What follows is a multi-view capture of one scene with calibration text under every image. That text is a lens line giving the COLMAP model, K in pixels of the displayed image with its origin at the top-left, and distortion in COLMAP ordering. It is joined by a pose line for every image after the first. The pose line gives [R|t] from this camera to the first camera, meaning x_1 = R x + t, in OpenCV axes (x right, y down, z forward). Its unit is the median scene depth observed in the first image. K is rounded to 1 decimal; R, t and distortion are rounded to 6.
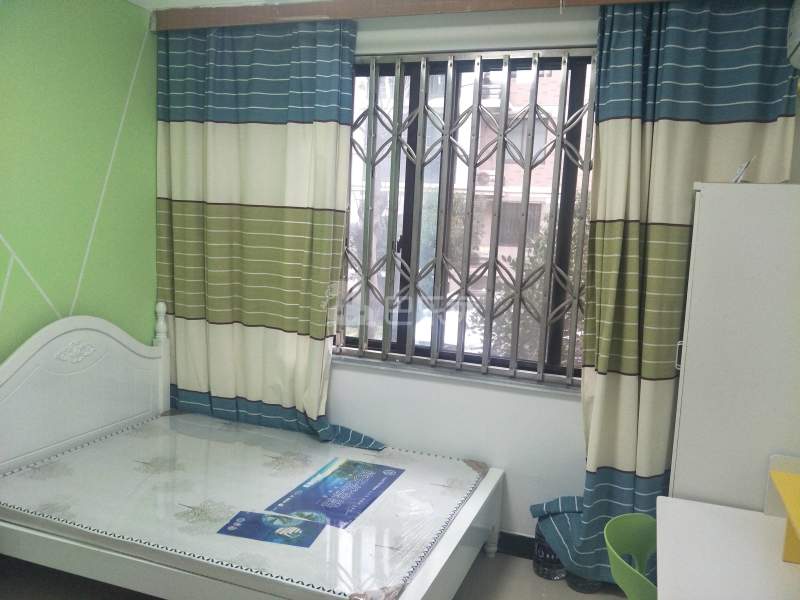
lens RADIAL K [[683.1, 0, 432.4], [0, 683.1, 300.2], [0, 0, 1]] dist [0.076125, -0.128037]
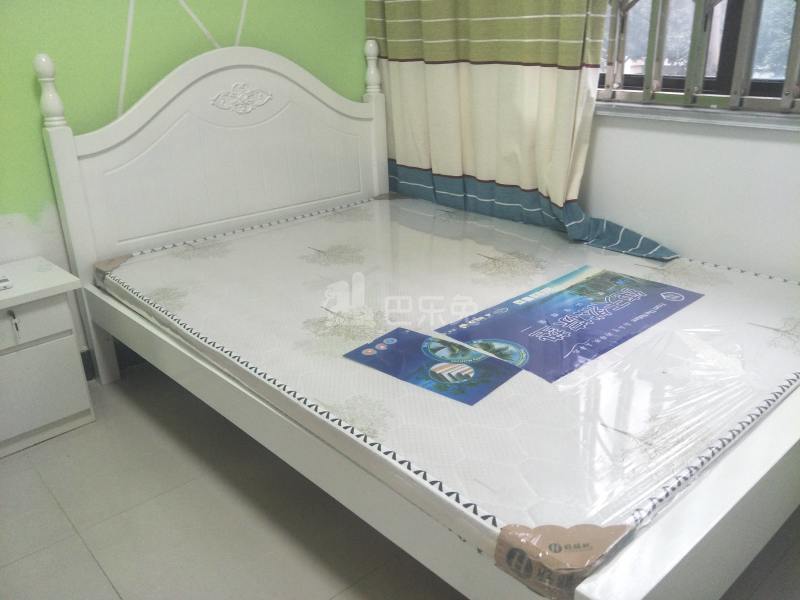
lens RADIAL K [[683.1, 0, 432.4], [0, 683.1, 300.2], [0, 0, 1]] dist [0.076125, -0.128037]
pose [[0.882149, 0.094805, -0.461330, 0.022132], [0.016779, 0.972582, 0.231954, 0.108366], [0.470671, -0.212359, 0.856372, 0.382004]]
